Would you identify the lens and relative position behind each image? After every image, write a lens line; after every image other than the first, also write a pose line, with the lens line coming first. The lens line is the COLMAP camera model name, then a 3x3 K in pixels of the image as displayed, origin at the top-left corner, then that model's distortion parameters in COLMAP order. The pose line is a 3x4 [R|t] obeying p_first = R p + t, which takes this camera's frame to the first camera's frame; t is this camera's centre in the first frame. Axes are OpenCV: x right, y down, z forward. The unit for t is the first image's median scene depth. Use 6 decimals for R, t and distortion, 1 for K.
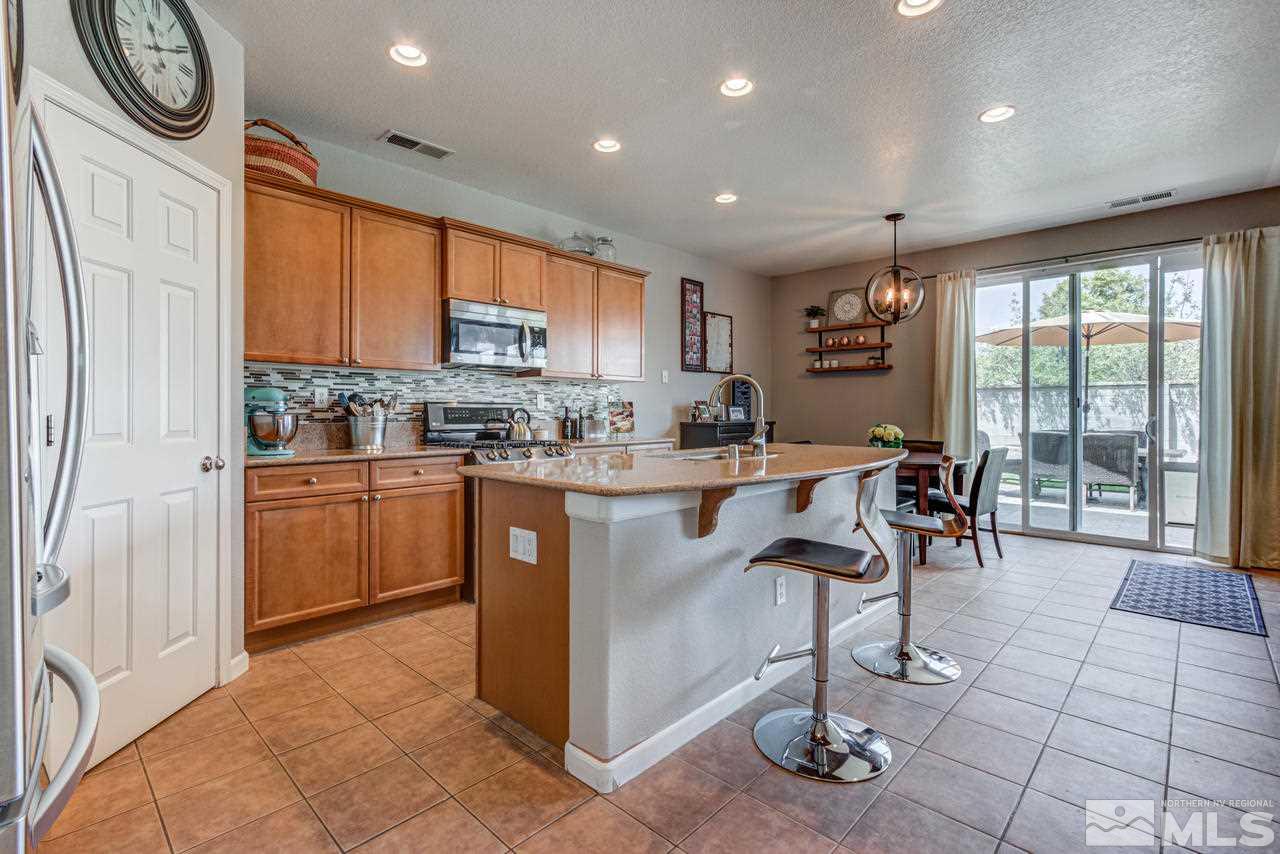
lens RADIAL K [[585.4, 0, 640.5], [0, 585.4, 412.5], [0, 0, 1]] dist [0.001906, 0.001465]
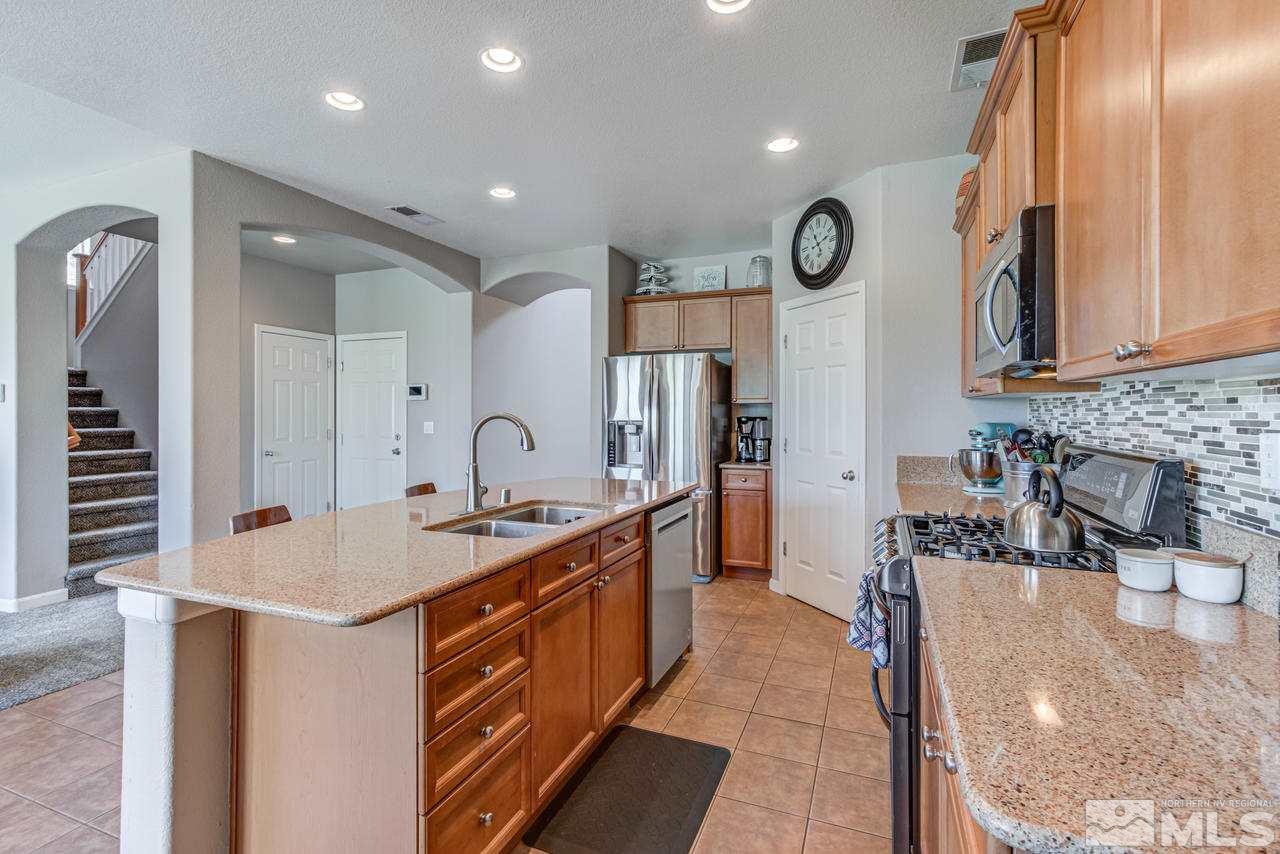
lens RADIAL K [[598.1, 0, 628.7], [0, 598.1, 406.5], [0, 0, 1]] dist [0.000020, 0.000679]
pose [[-0.935396, -0.004718, -0.353570, 0.187741], [-0.002393, 0.999973, -0.007014, -0.041416], [0.353593, -0.005714, -0.935382, 1.176730]]
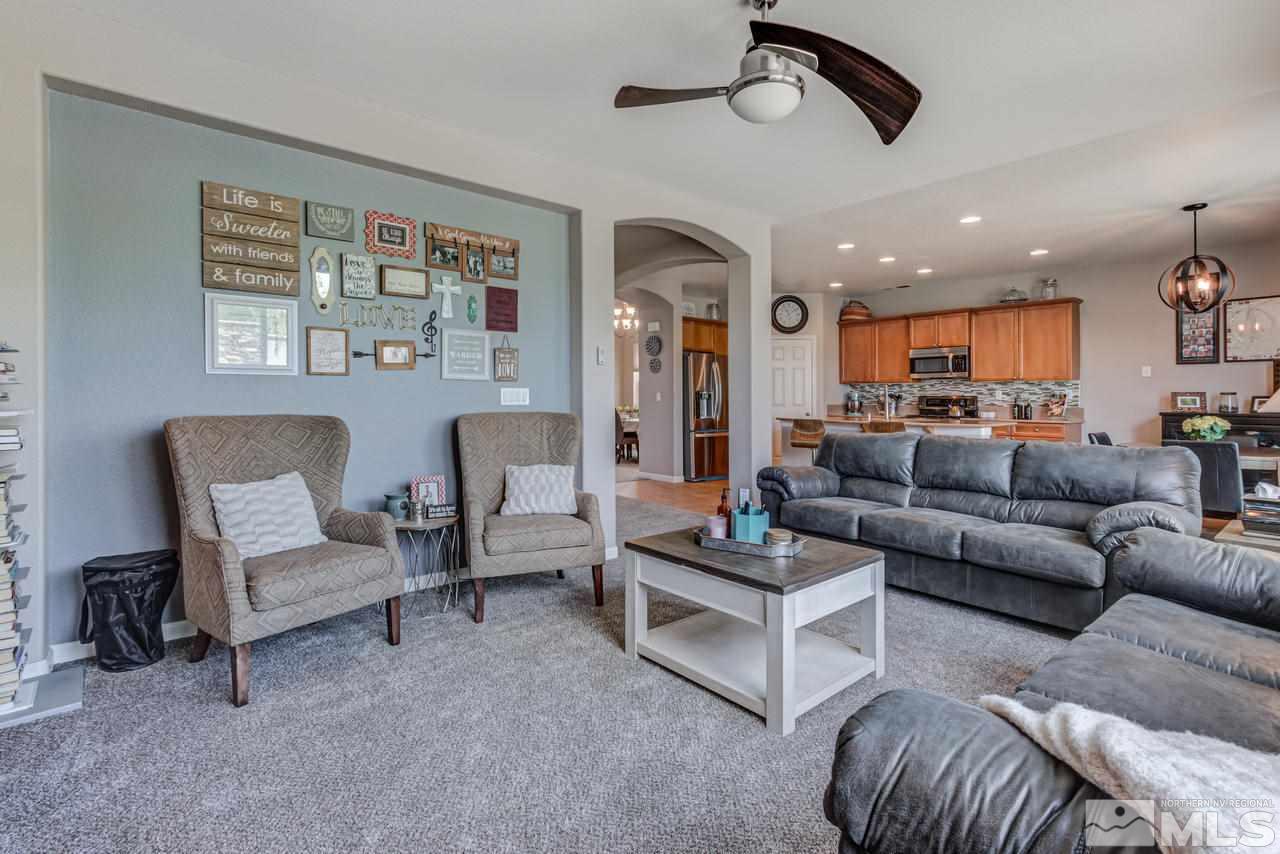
lens RADIAL K [[594.8, 0, 646.9], [0, 594.8, 389.5], [0, 0, 1]] dist [0.003591, 0.001152]
pose [[-0.101697, -0.016468, -0.994679, 1.641732], [-0.007735, 0.999846, -0.015763, 0.000097], [0.994785, 0.006091, -0.101809, 0.191213]]
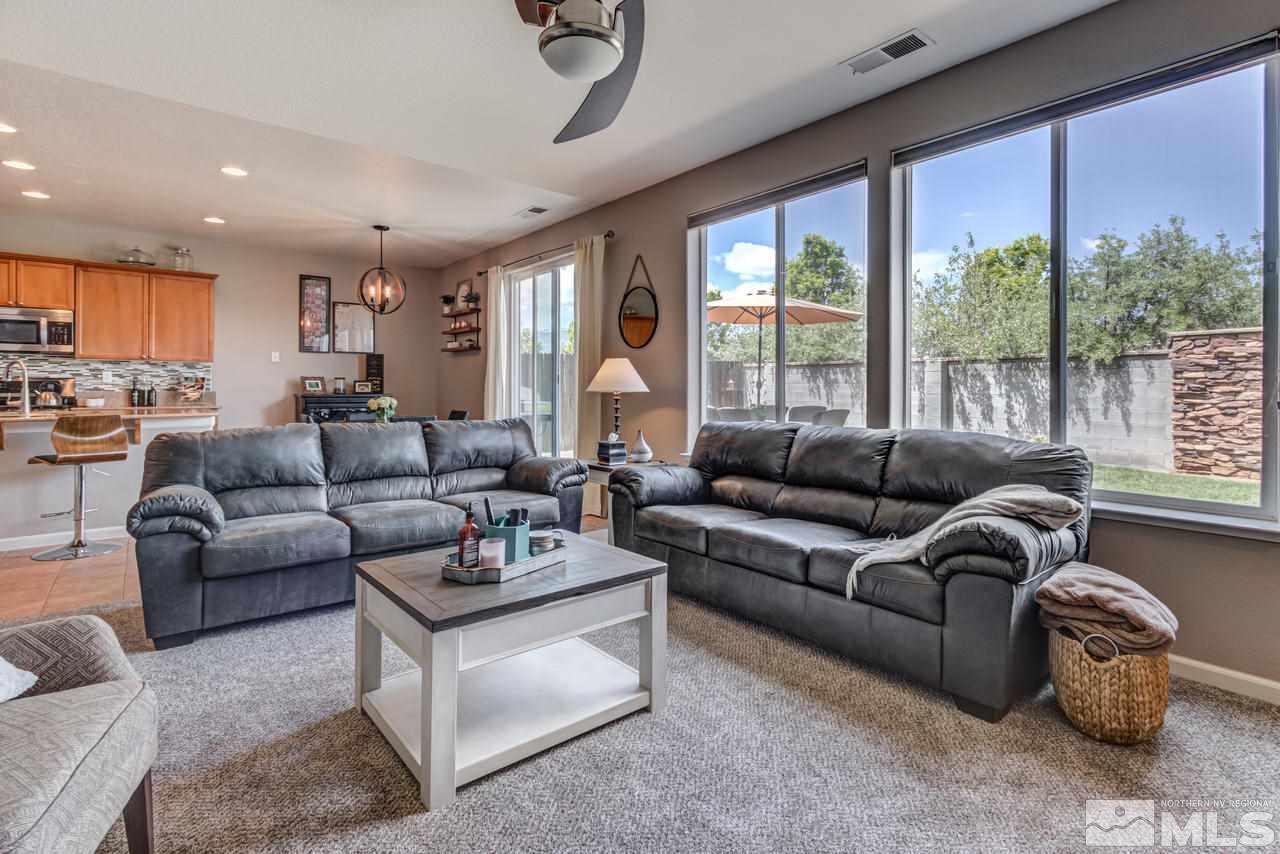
lens RADIAL K [[611.8, 0, 653.2], [0, 611.8, 386.4], [0, 0, 1]] dist [0.002399, 0.000986]
pose [[0.993163, 0.003408, -0.116685, 1.234962], [-0.003701, 0.999991, -0.002300, 0.001272], [0.116676, 0.002716, 0.993166, -0.224999]]
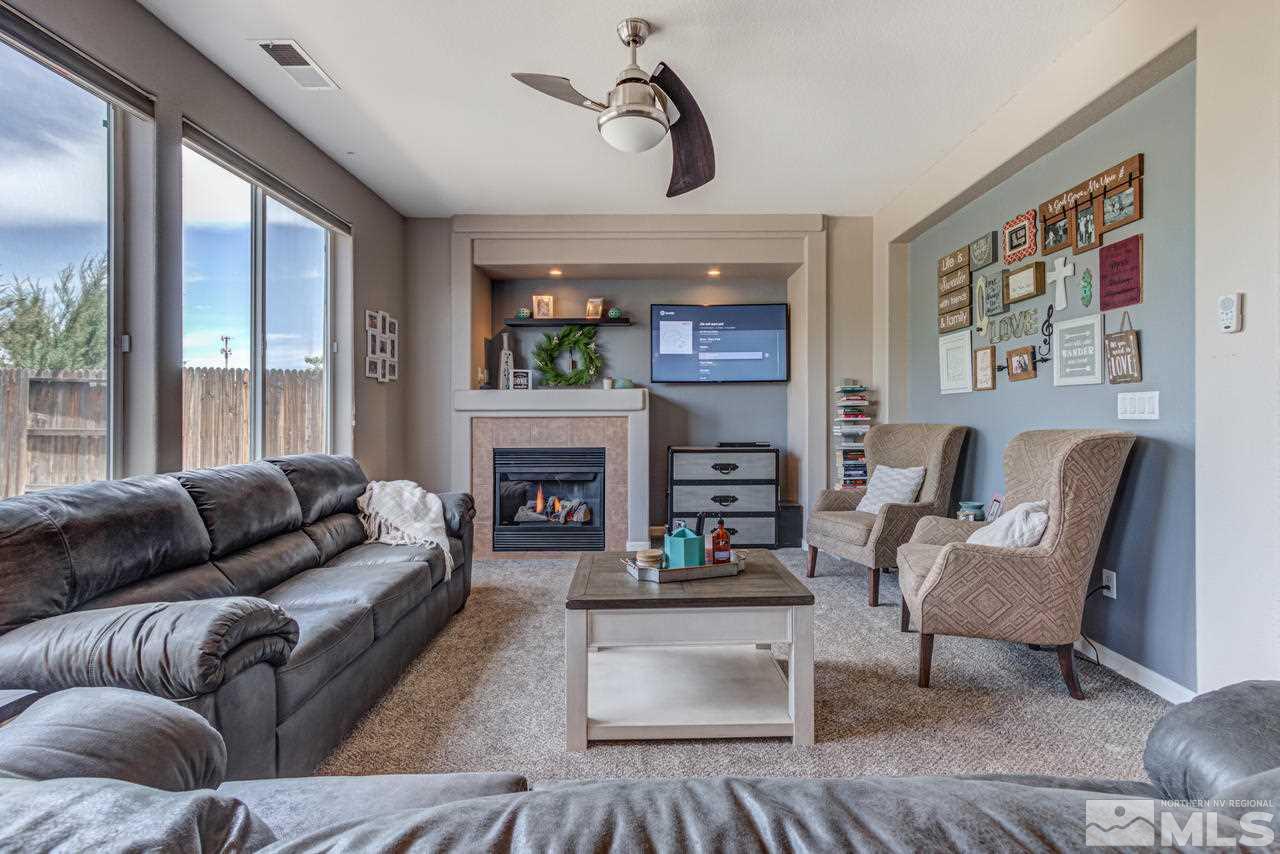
lens RADIAL K [[601.9, 0, 652.0], [0, 601.9, 414.0], [0, 0, 1]] dist [-0.000066, 0.001267]
pose [[-0.698099, 0.003217, 0.715994, 0.691256], [0.008497, 0.999957, 0.003792, 0.000052], [-0.715951, 0.008731, -0.698096, 0.625709]]
